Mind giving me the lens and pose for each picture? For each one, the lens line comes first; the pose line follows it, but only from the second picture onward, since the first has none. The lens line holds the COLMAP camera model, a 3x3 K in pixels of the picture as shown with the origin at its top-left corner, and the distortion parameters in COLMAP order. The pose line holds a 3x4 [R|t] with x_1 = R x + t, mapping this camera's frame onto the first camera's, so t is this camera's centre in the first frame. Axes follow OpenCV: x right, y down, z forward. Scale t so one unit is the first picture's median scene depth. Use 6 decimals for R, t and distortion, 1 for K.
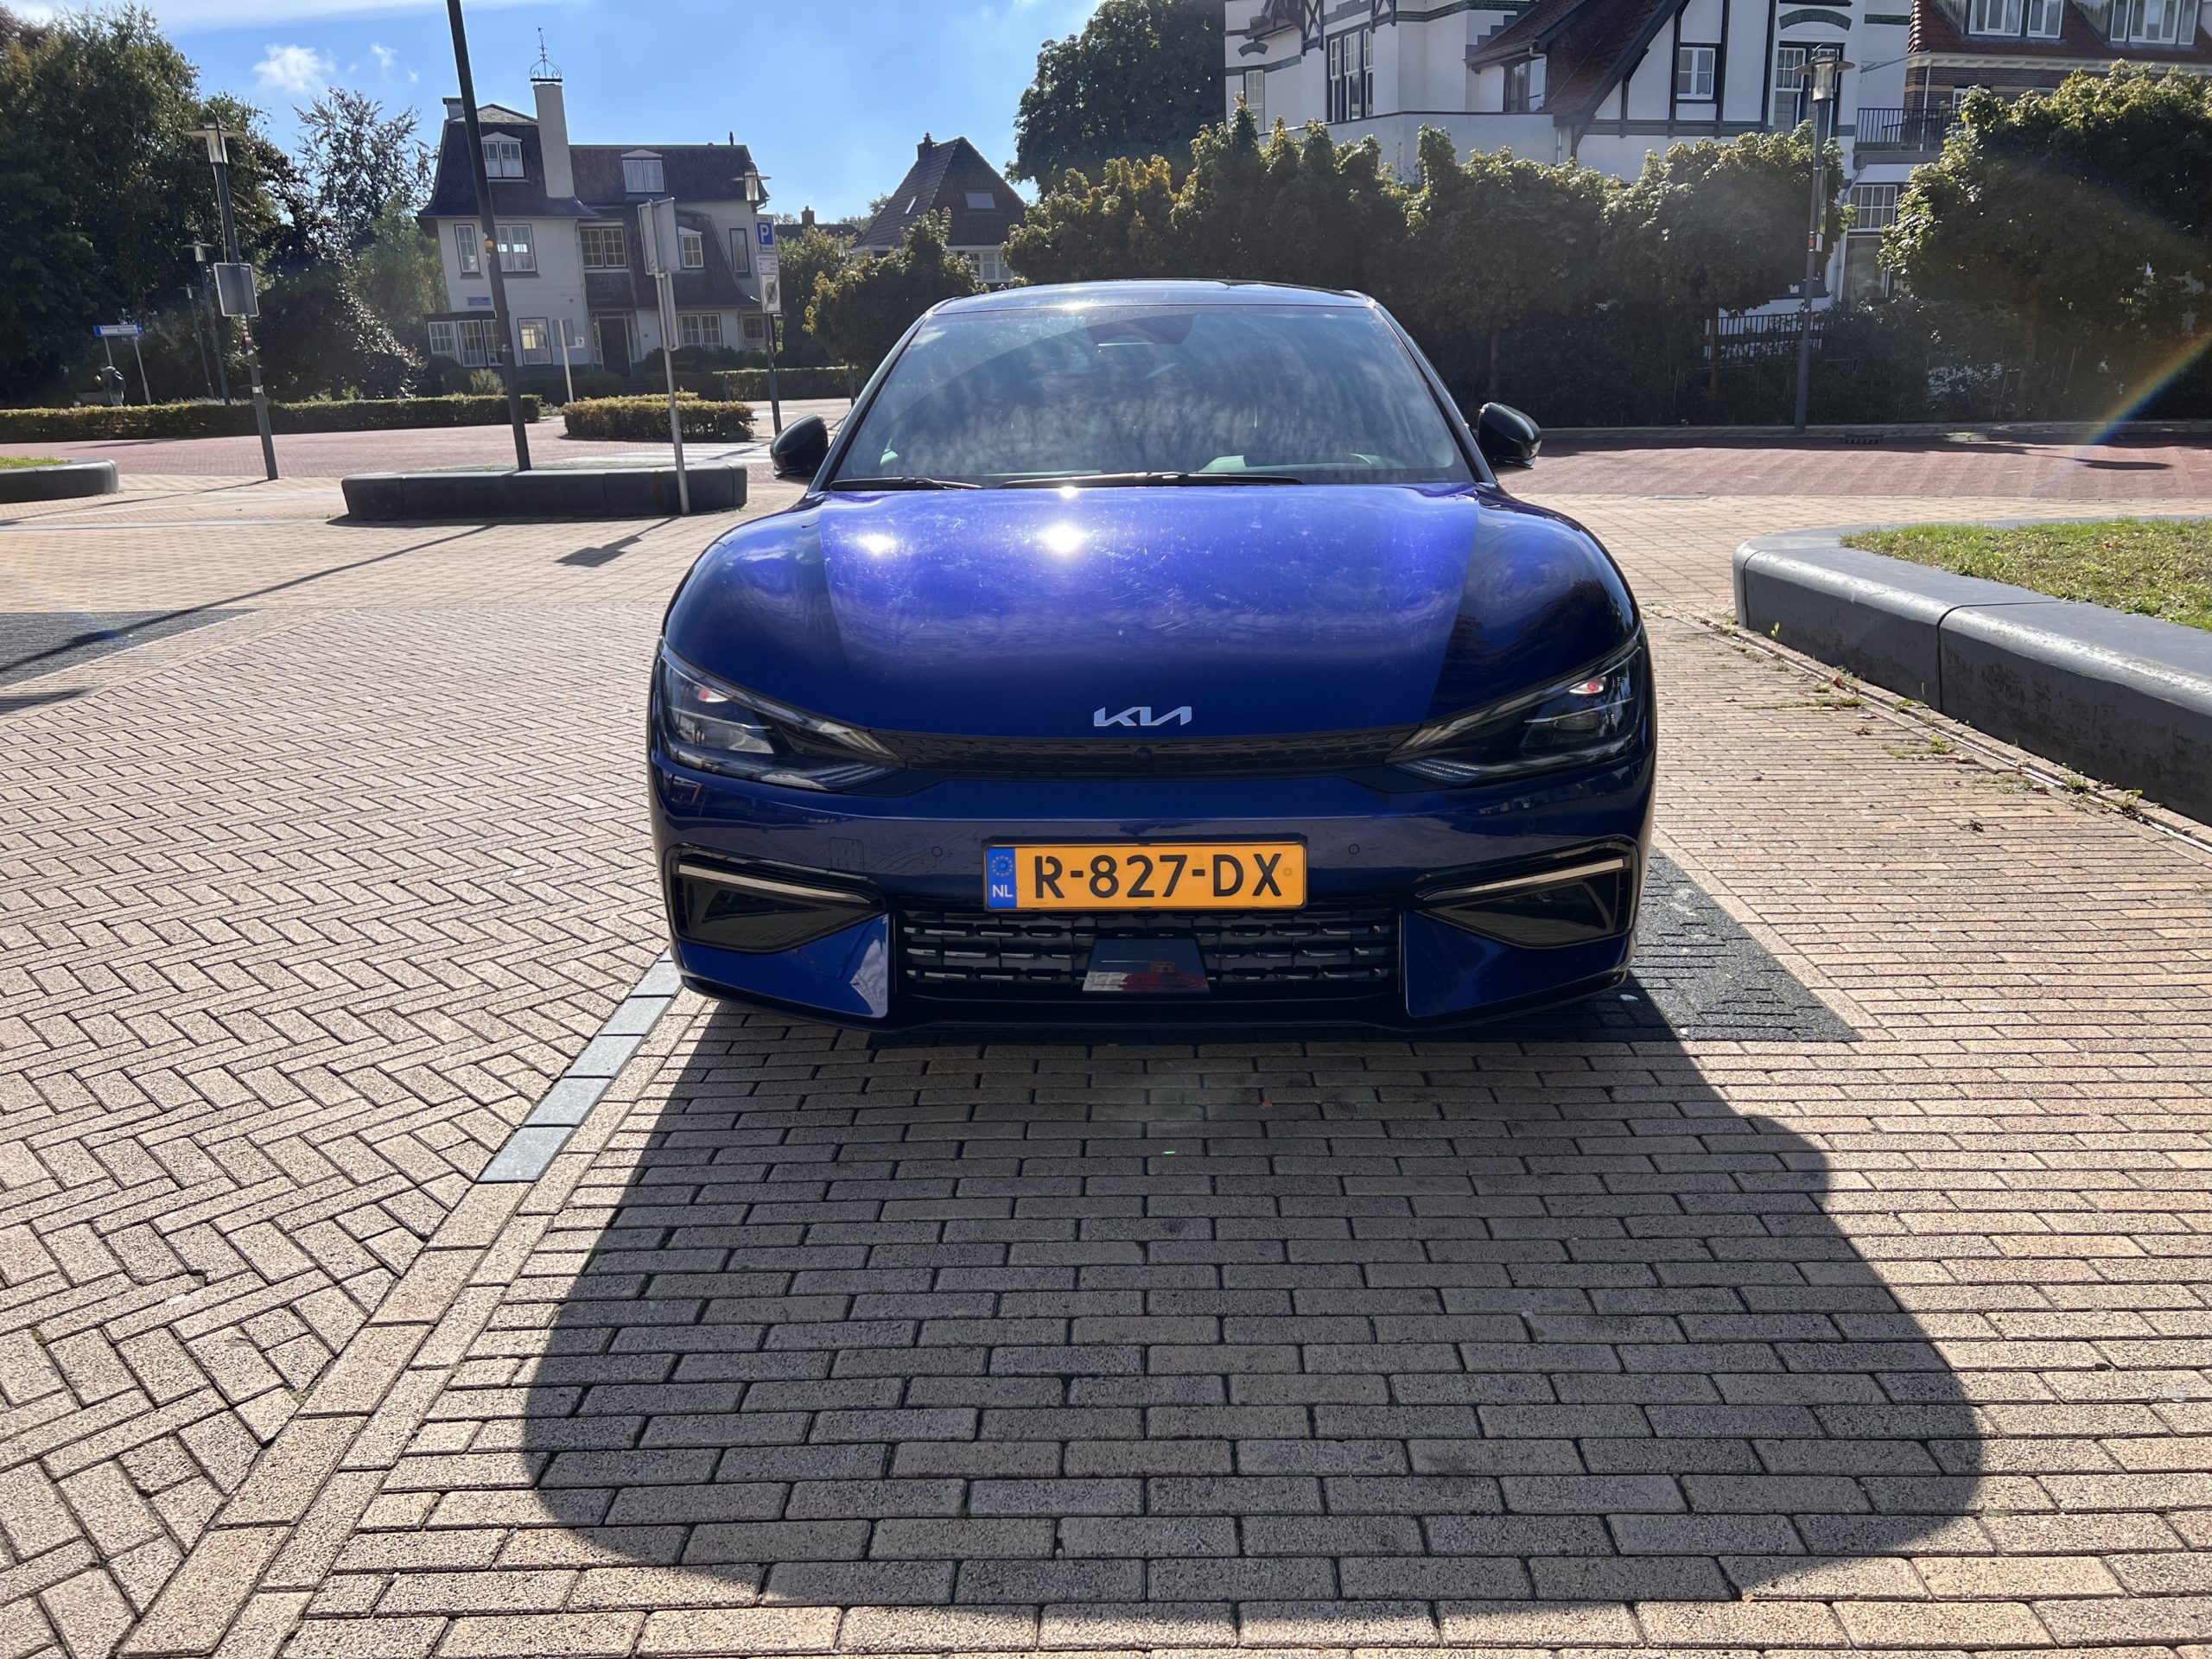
lens RADIAL K [[1657.9, 0, 1119.8], [0, 1657.9, 806.3], [0, 0, 1]] dist [0.051847, -0.049592]
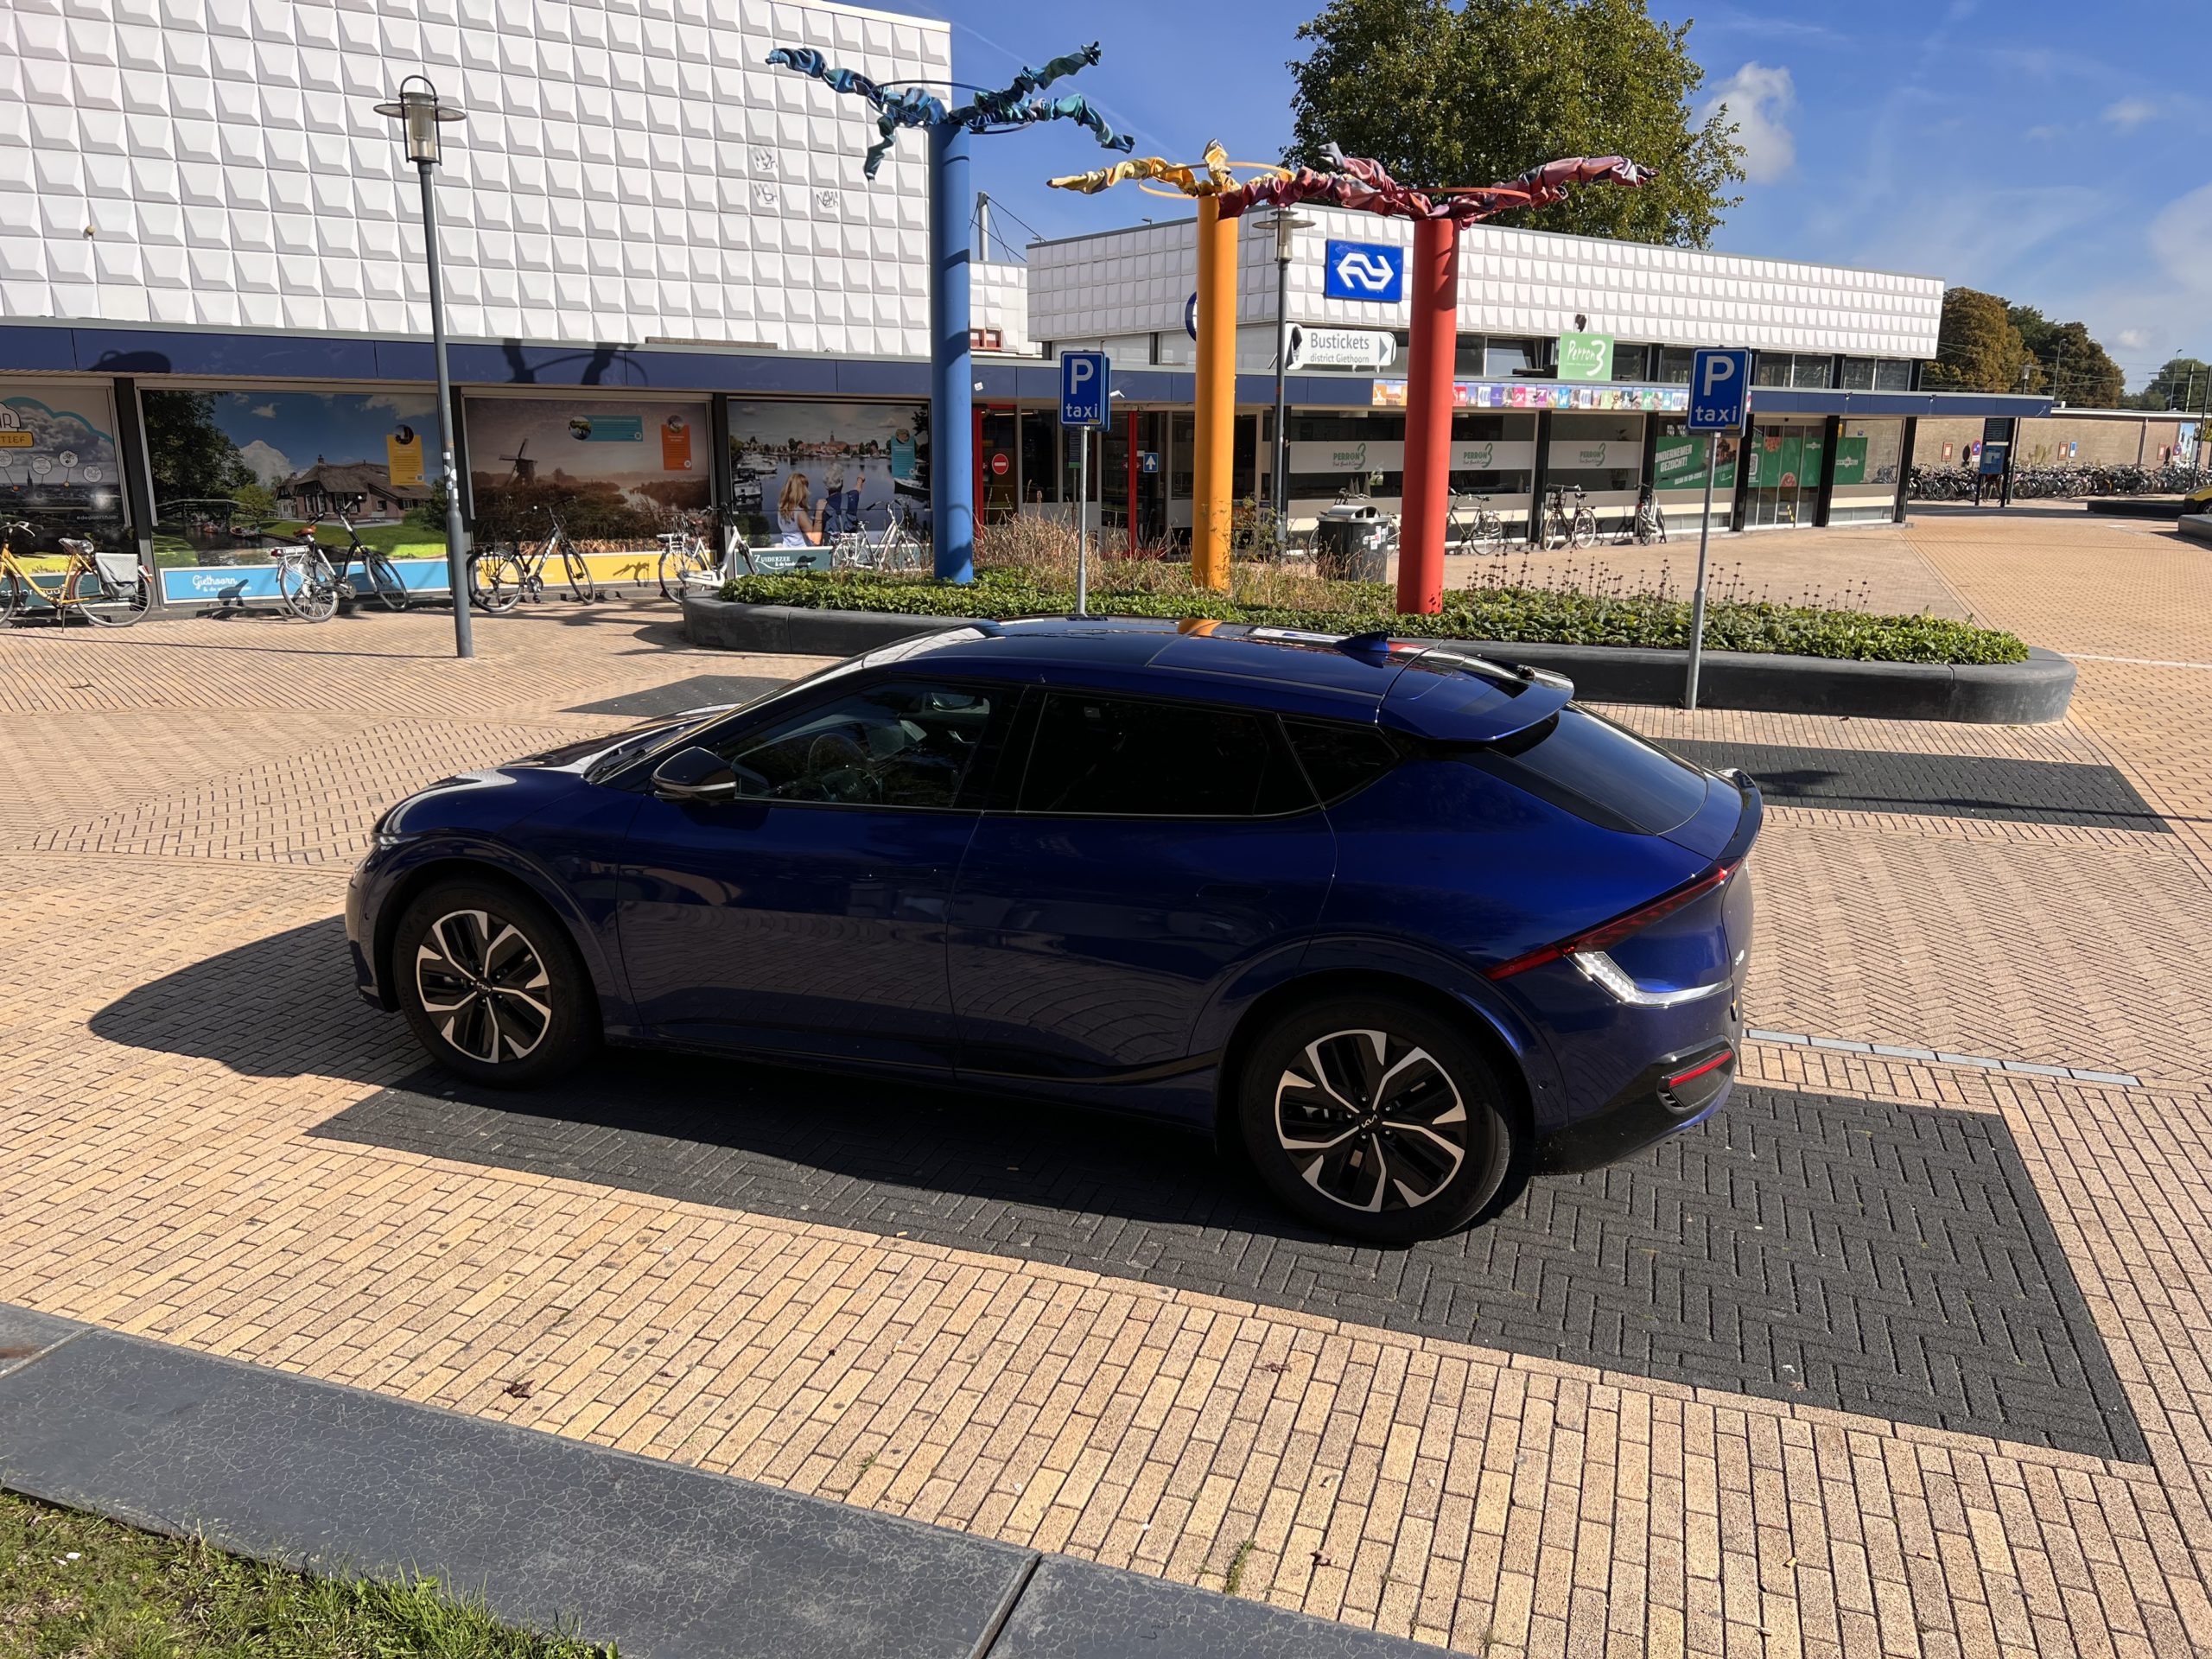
lens RADIAL K [[1654.7, 0, 1111.1], [0, 1654.7, 832.4], [0, 0, 1]] dist [0.056453, -0.062717]
pose [[-0.304156, 0.251293, -0.918880, 1.272455], [-0.252131, 0.908946, 0.332033, -0.667607], [0.918651, 0.332668, -0.213102, 1.554065]]
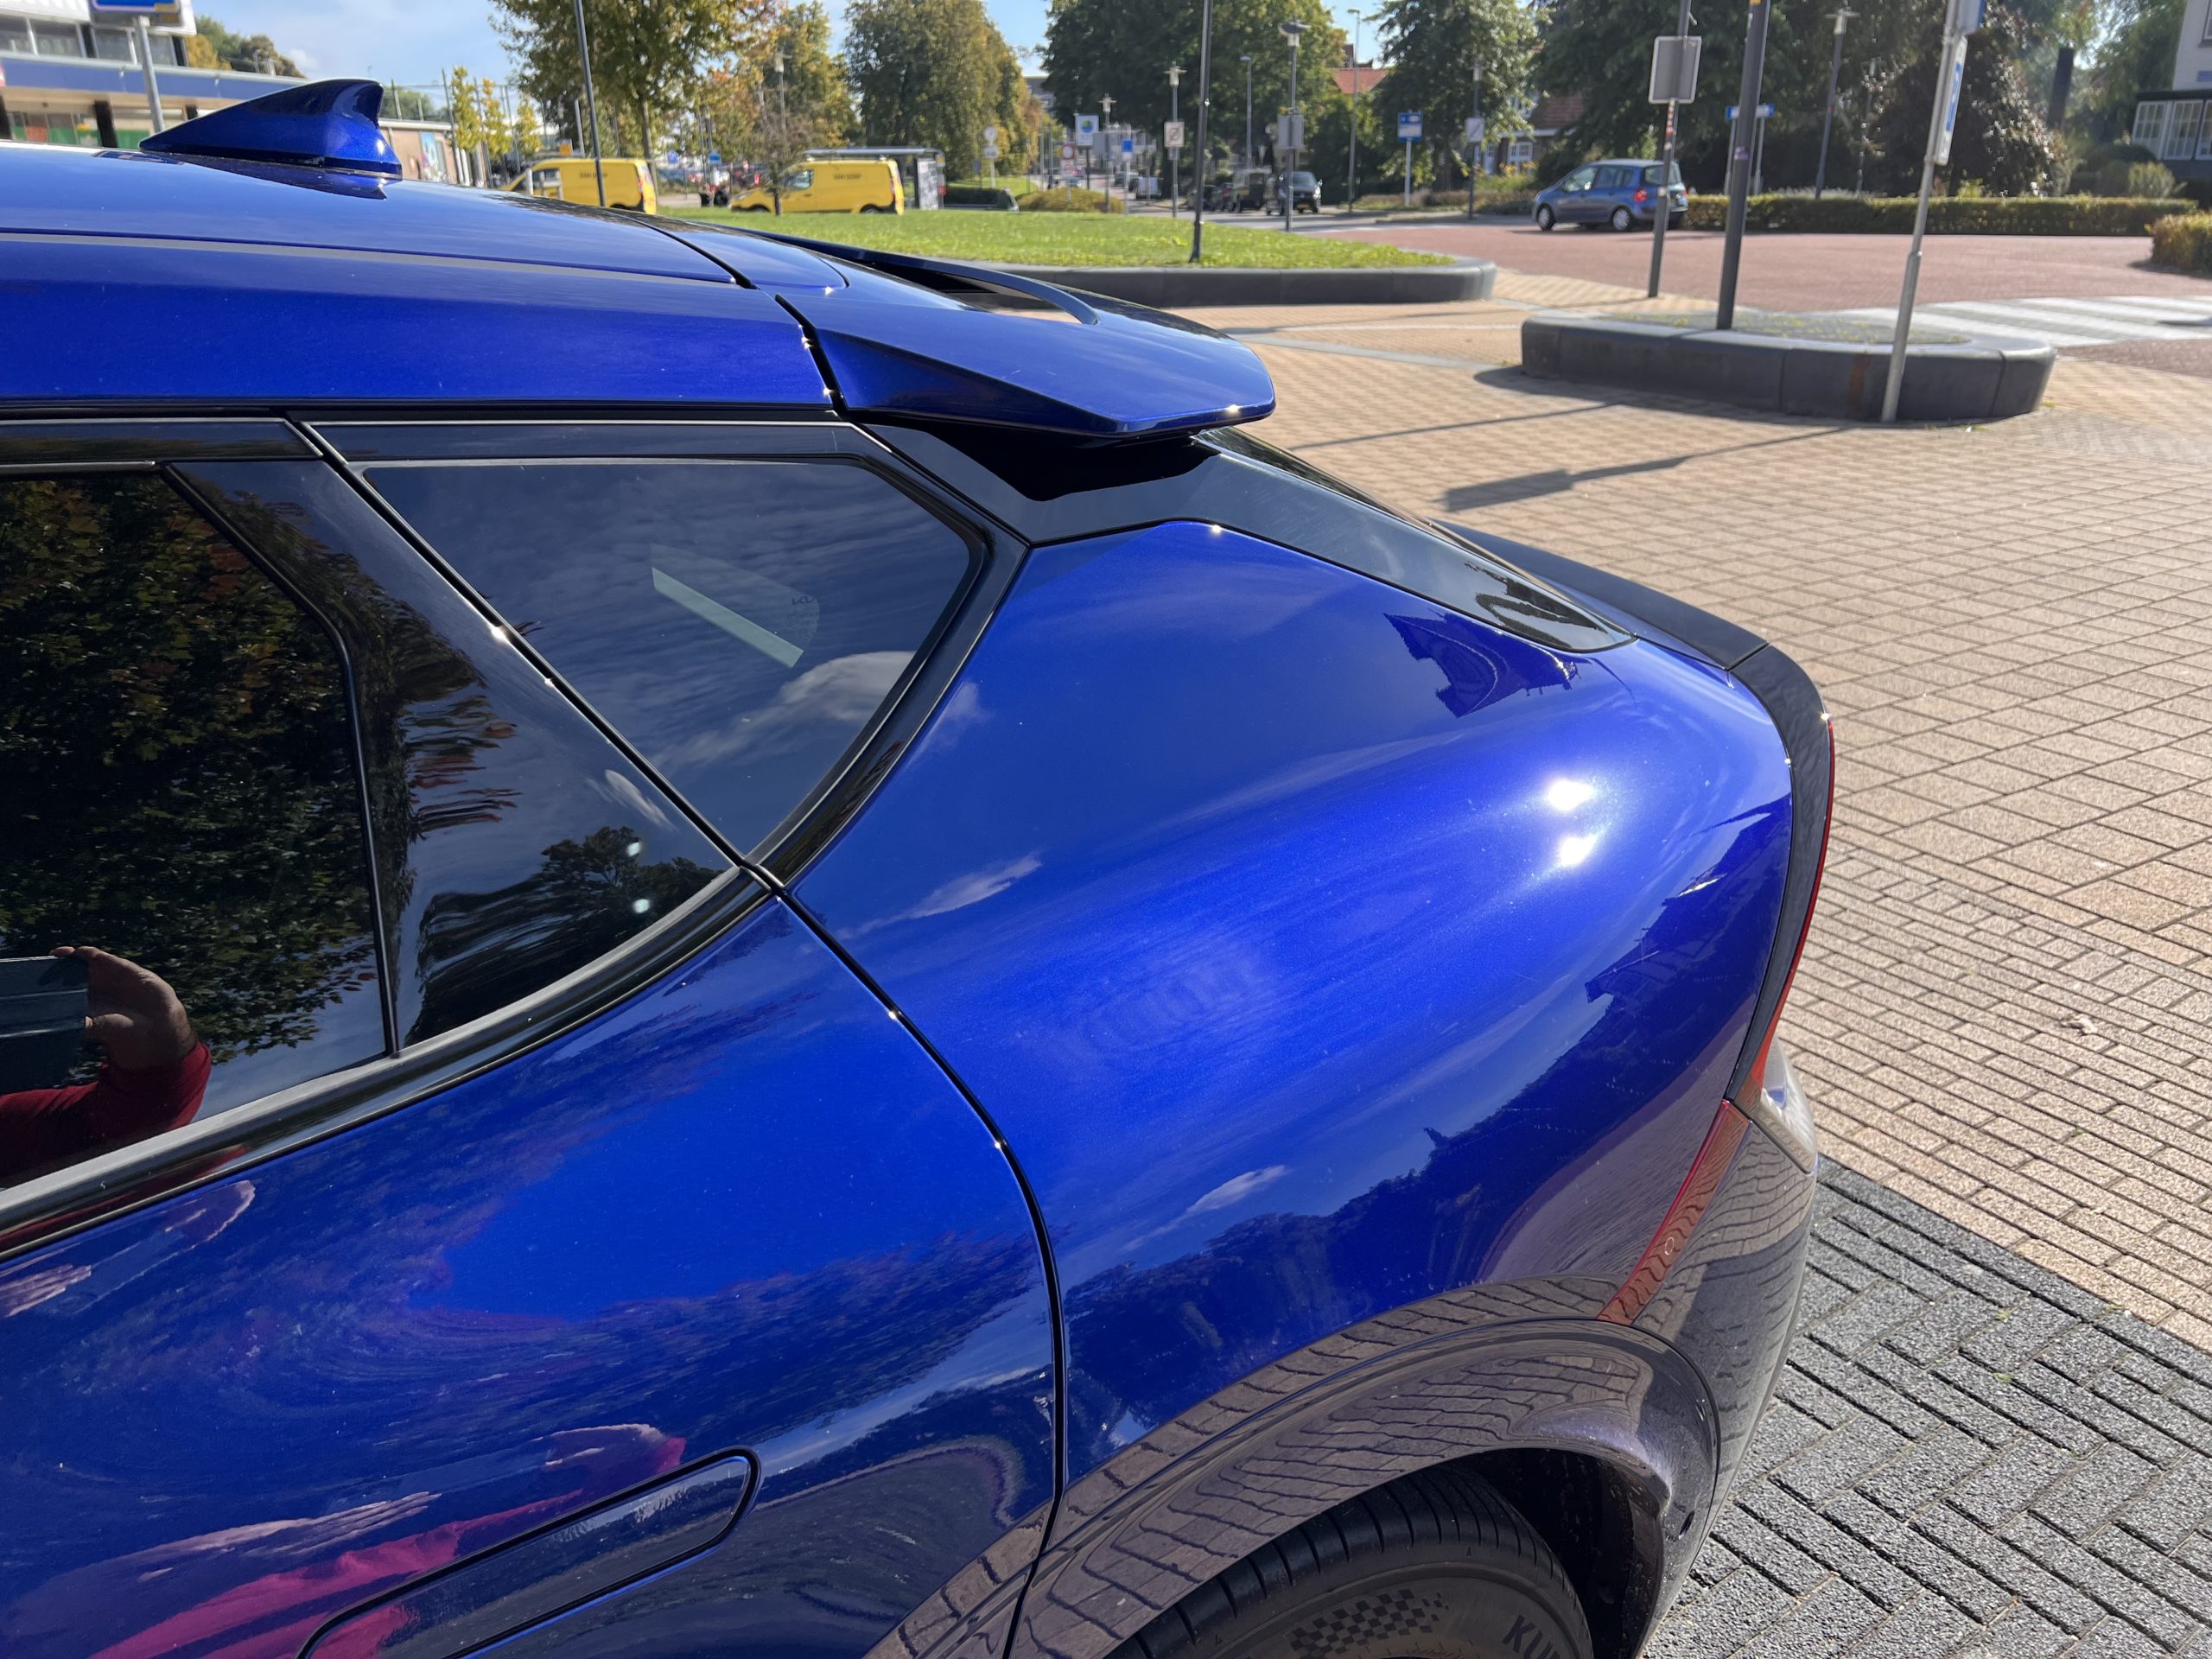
lens RADIAL K [[1671.8, 0, 1111.9], [0, 1671.8, 833.9], [0, 0, 1]] dist [0.042483, -0.047870]
pose [[0.588167, 0.326345, -0.739972, 0.393916], [-0.227707, 0.944778, 0.235677, -0.418193], [0.776022, 0.029879, 0.629998, 1.341218]]
